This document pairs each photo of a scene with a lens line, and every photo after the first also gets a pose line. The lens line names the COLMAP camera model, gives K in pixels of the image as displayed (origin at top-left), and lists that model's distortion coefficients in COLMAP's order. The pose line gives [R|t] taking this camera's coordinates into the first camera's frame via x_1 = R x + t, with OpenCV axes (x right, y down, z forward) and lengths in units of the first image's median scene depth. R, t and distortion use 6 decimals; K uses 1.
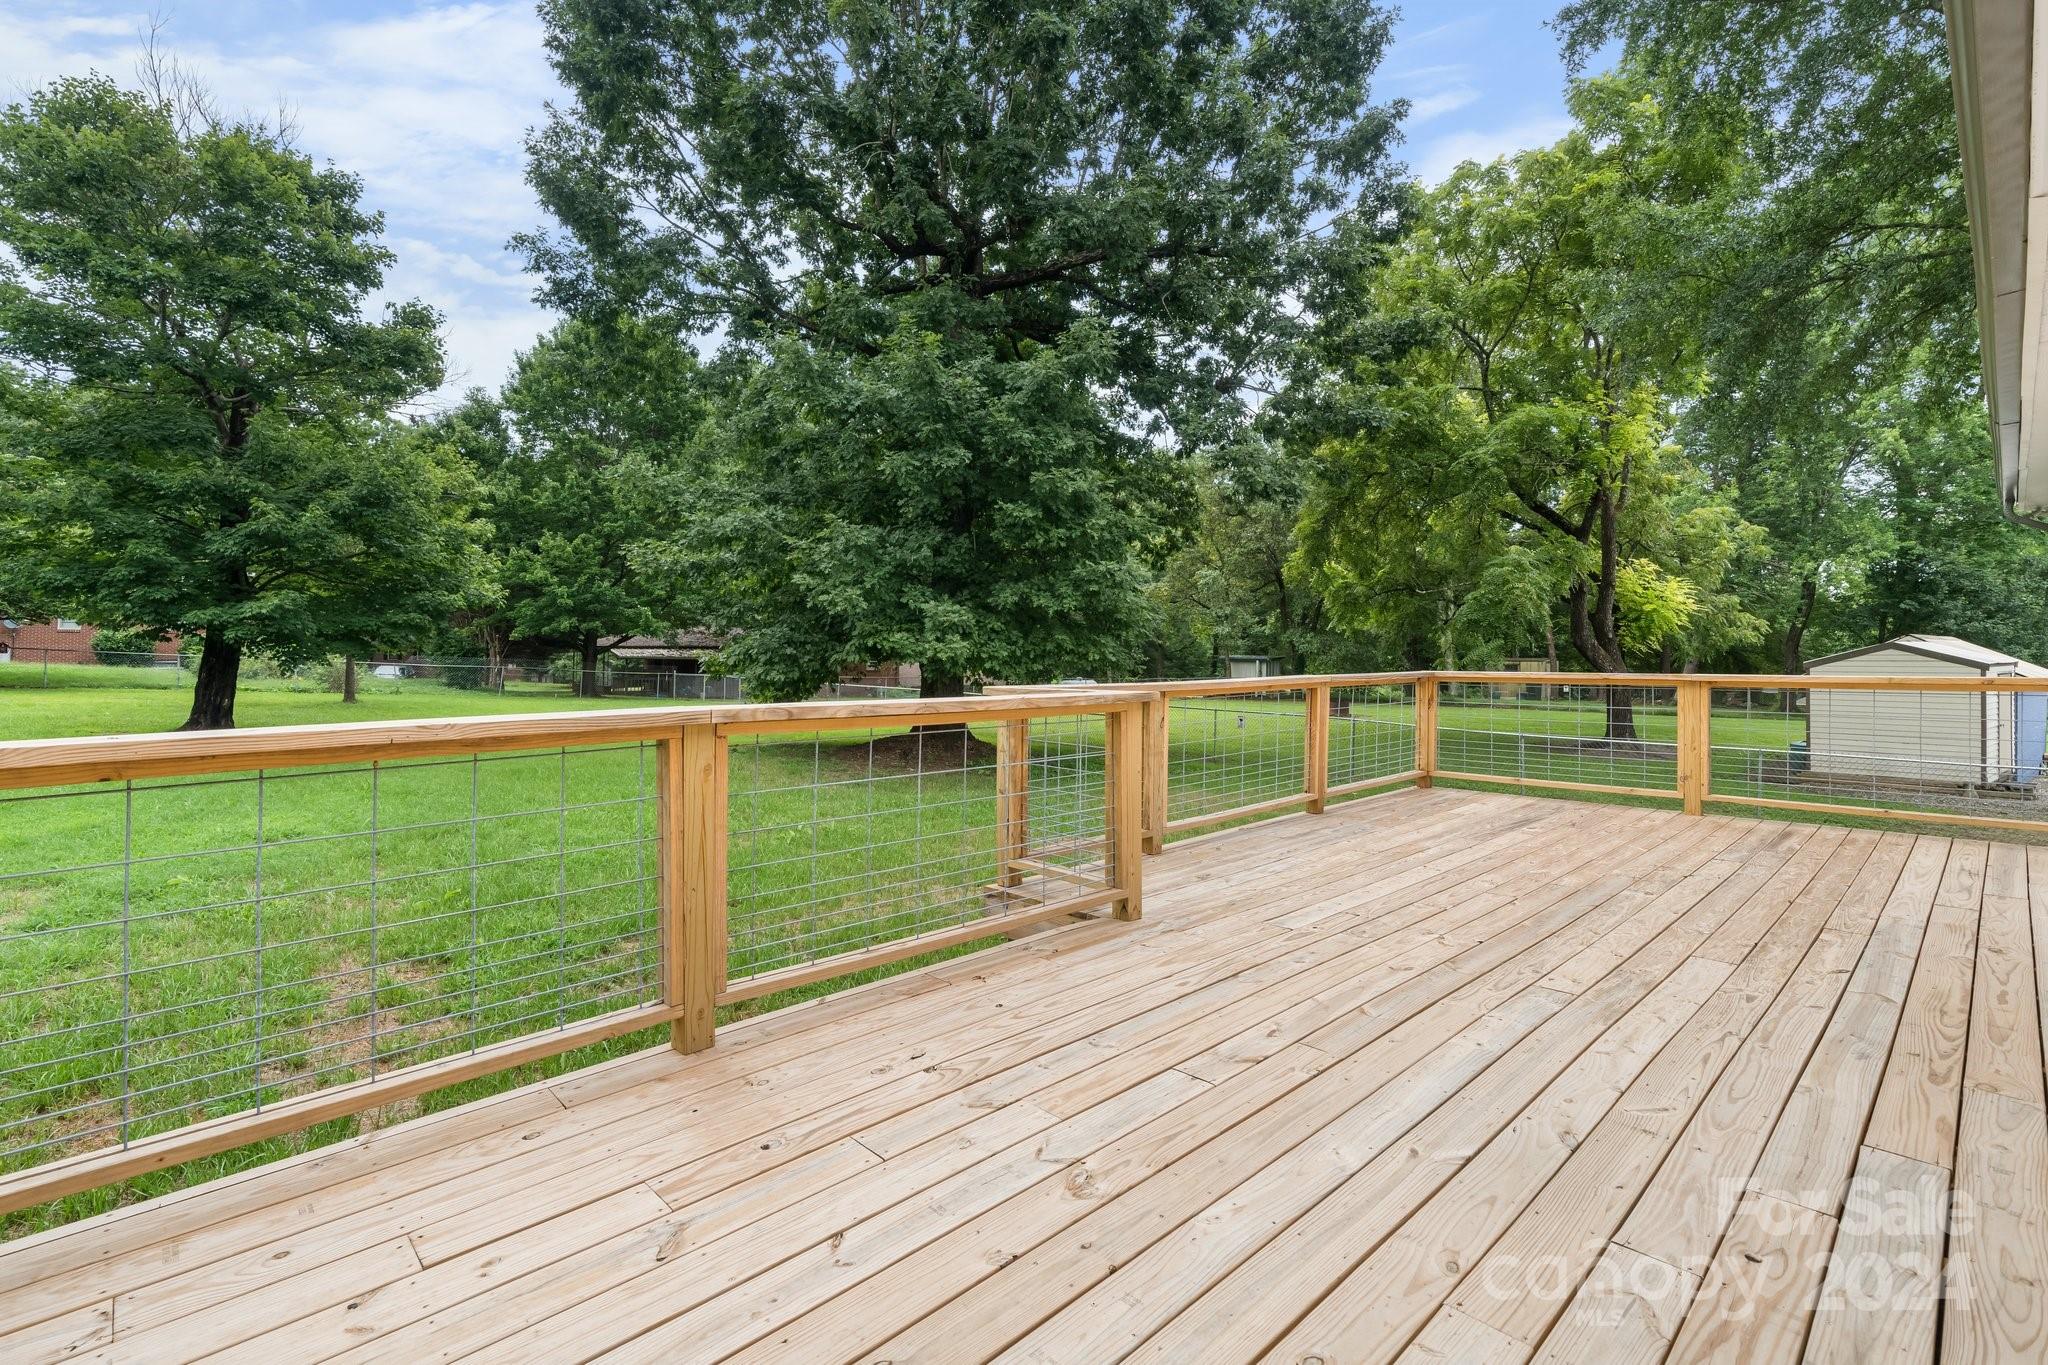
lens RADIAL K [[914.2, 0, 1020.9], [0, 914.2, 667.9], [0, 0, 1]] dist [-0.010237, -0.001193]
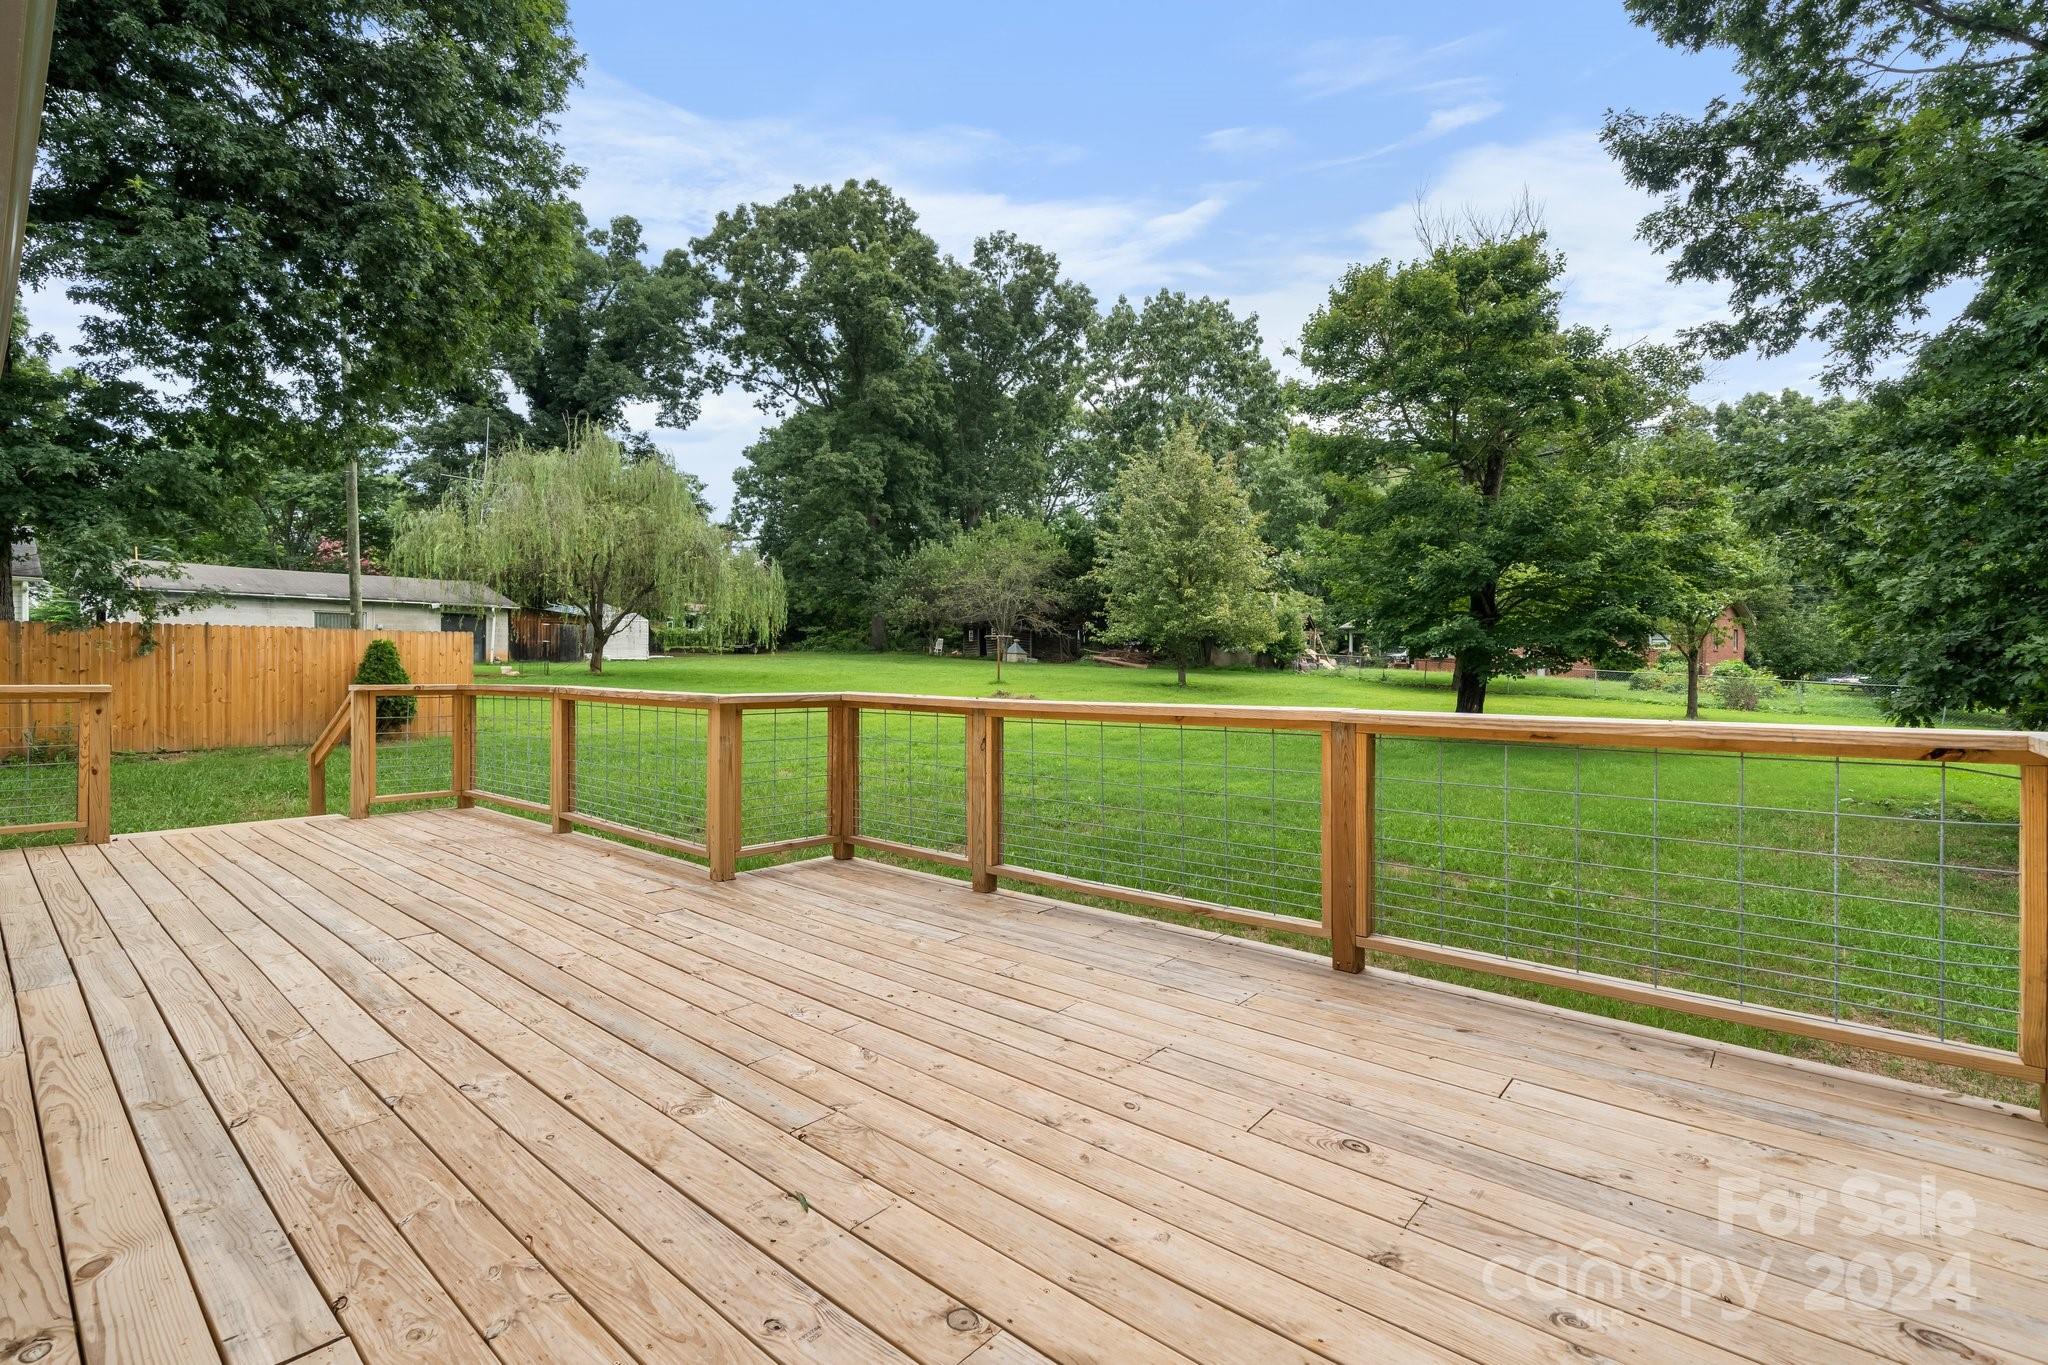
lens RADIAL K [[914.2, 0, 1020.6], [0, 914.2, 675.1], [0, 0, 1]] dist [-0.010237, -0.001193]
pose [[0.129394, 0.014581, -0.991486, 1.679739], [-0.025036, 0.999621, 0.011433, -0.026830], [0.991277, 0.023343, 0.129710, 1.508492]]
